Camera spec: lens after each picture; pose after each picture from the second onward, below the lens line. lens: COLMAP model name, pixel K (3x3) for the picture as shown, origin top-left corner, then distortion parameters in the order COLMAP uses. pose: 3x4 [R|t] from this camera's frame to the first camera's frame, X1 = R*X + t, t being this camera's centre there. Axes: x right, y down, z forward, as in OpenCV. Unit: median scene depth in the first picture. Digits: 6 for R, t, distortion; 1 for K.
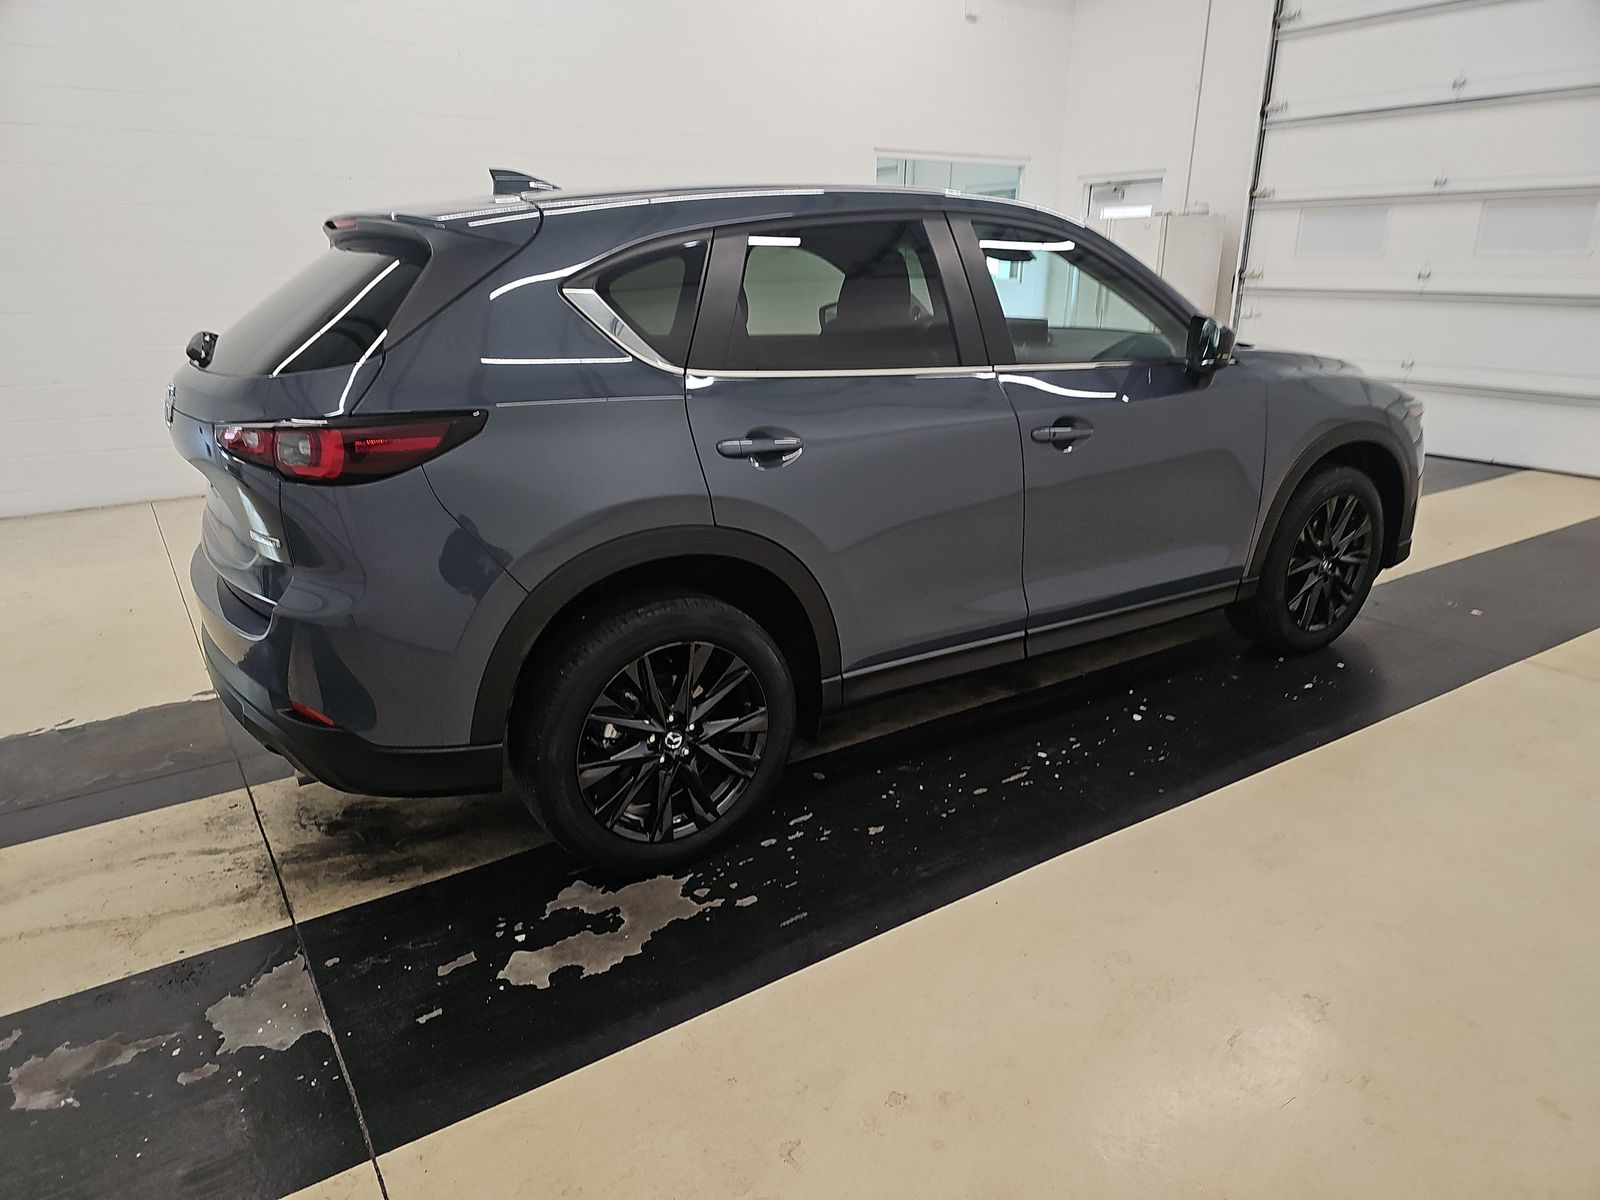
lens RADIAL K [[1054.5, 0, 797.0], [0, 1054.5, 593.2], [0, 0, 1]] dist [0.057031, -0.053802]
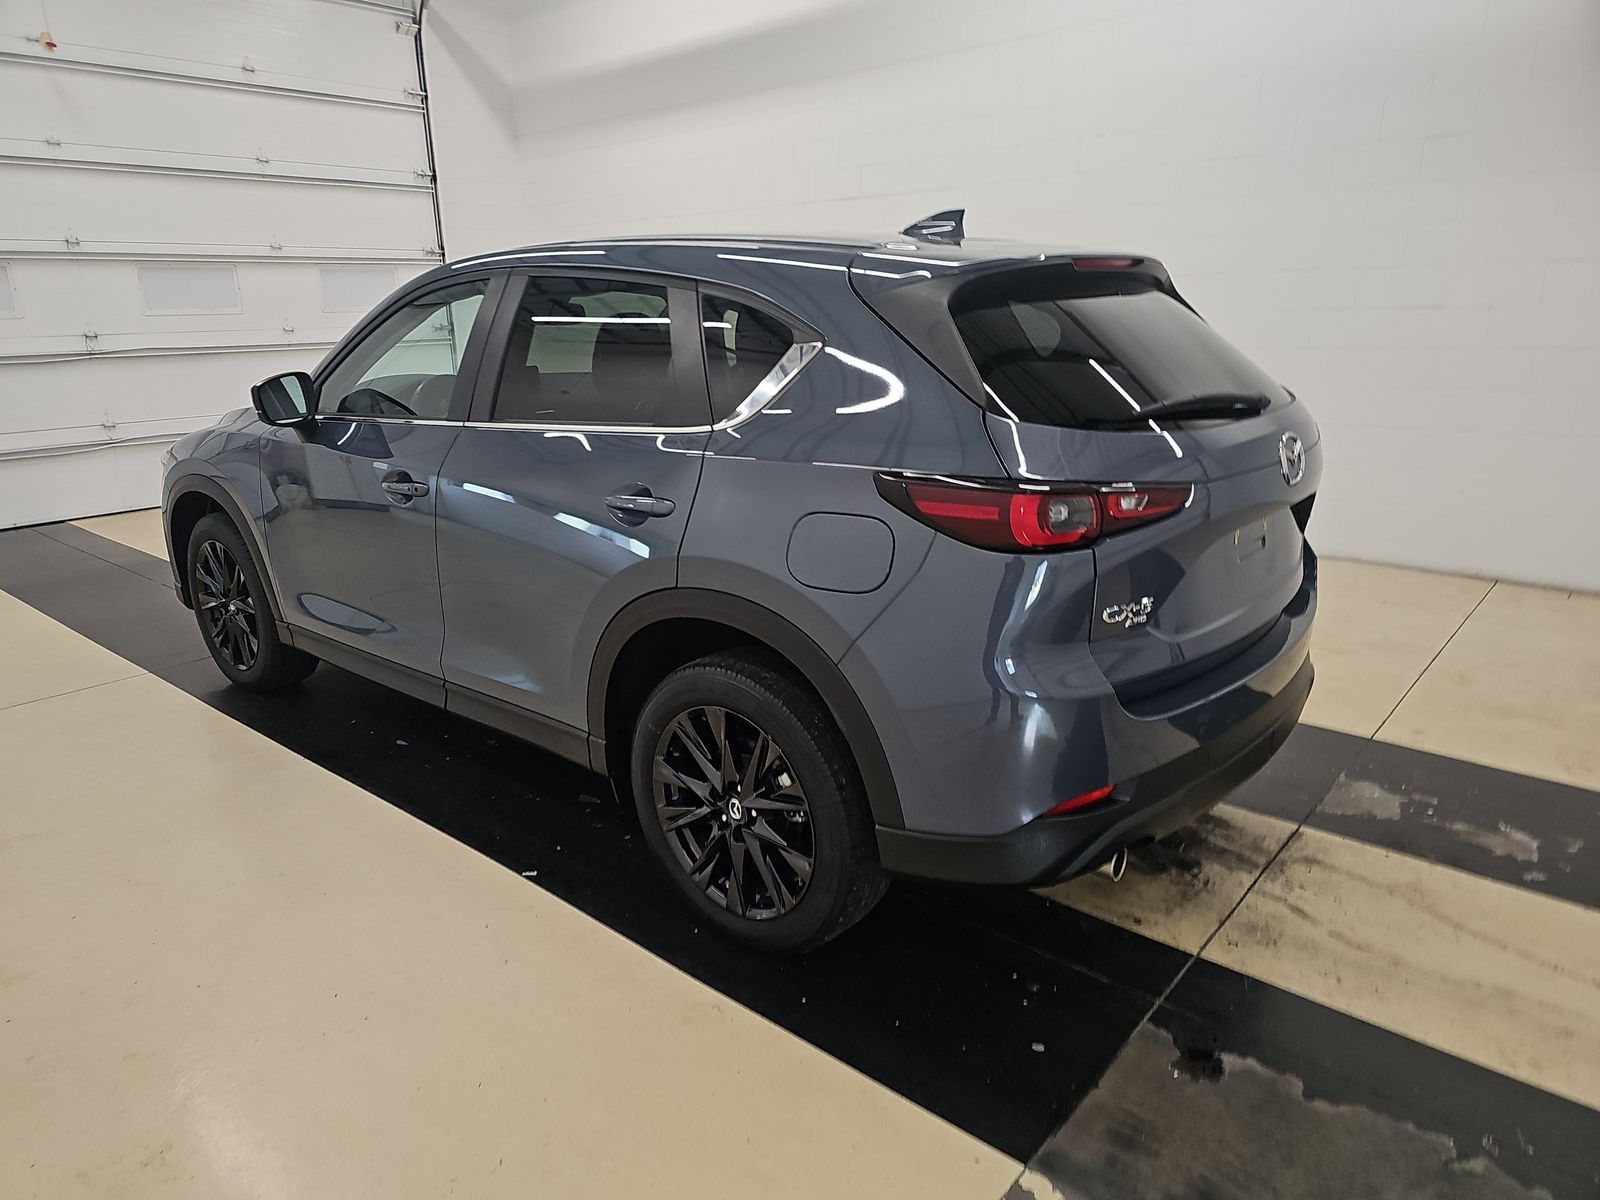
lens RADIAL K [[1054.5, 0, 803.2], [0, 1054.5, 599.2], [0, 0, 1]] dist [0.057031, -0.053802]
pose [[-0.291720, -0.246537, 0.924186, -1.243699], [0.307423, 0.890781, 0.334664, -0.457975], [-0.905754, 0.381744, -0.184067, 1.491671]]
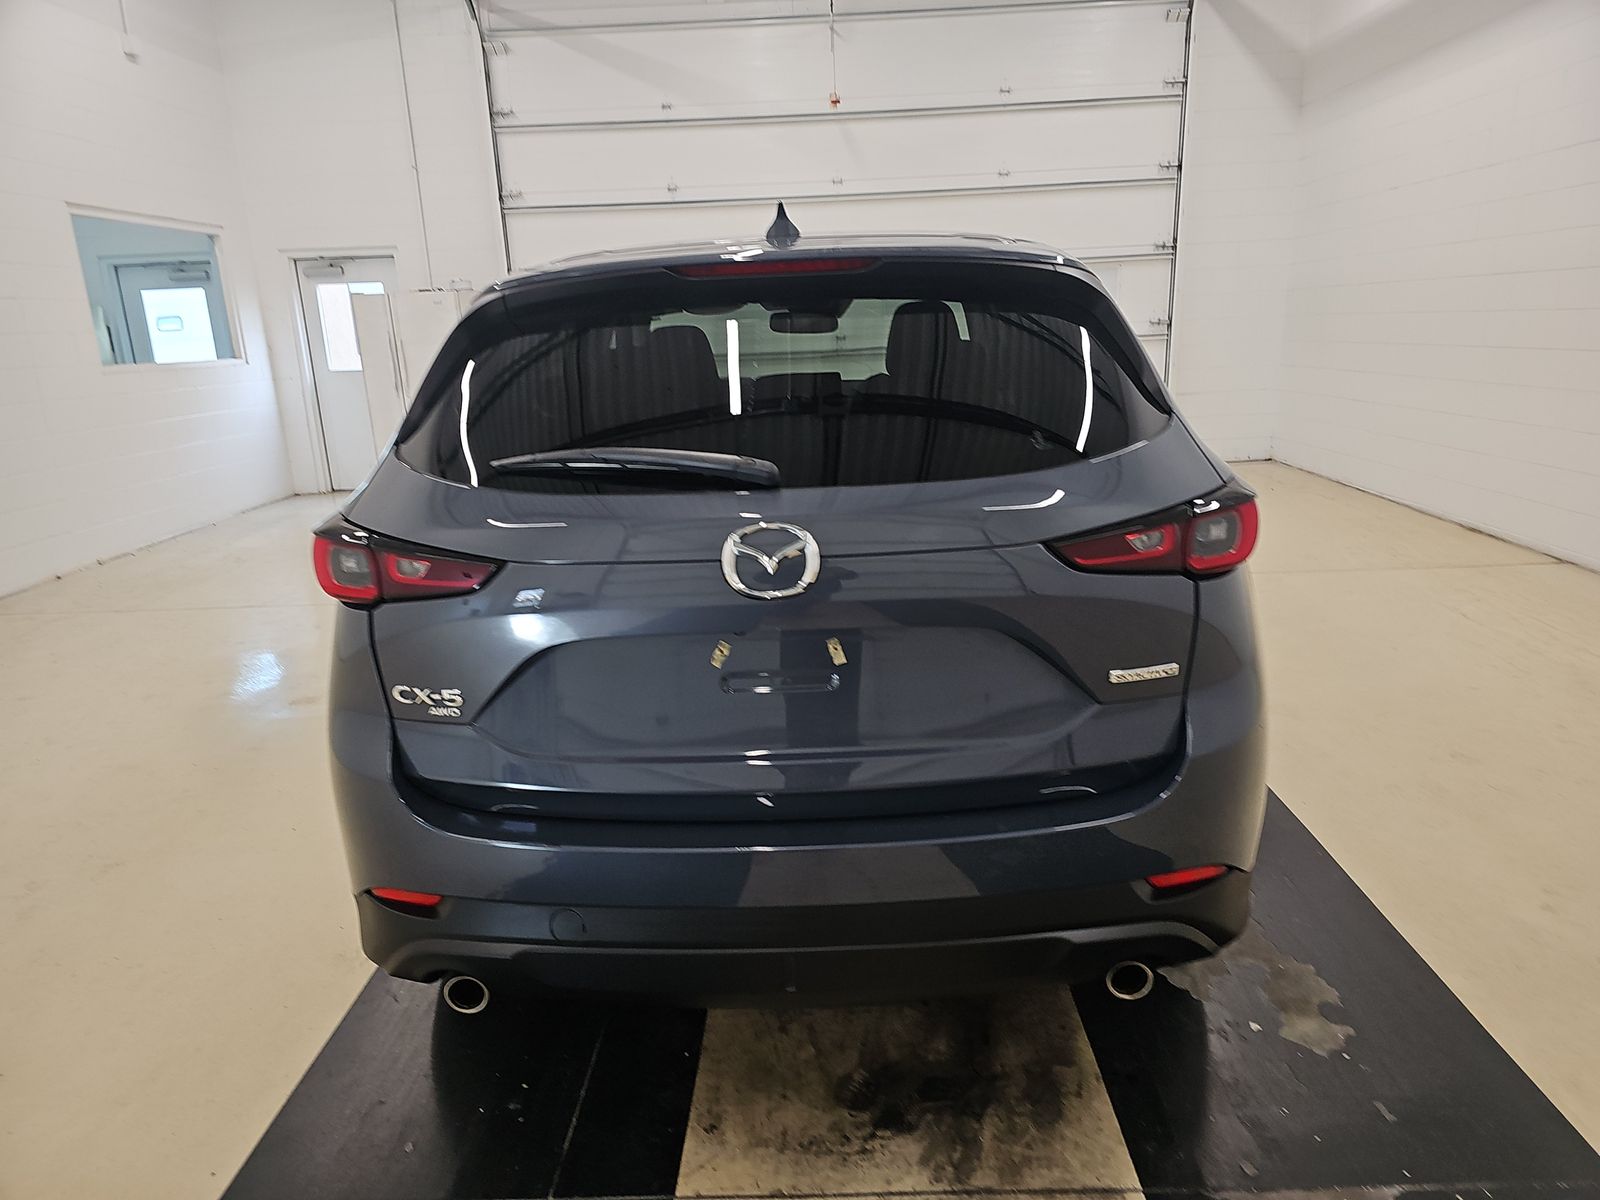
lens RADIAL K [[1054.5, 0, 791.8], [0, 1054.5, 602.0], [0, 0, 1]] dist [0.057031, -0.053802]
pose [[0.561466, -0.227744, 0.795543, -0.997812], [0.282170, 0.956454, 0.074663, -0.180814], [-0.777905, 0.182558, 0.601279, 0.611647]]
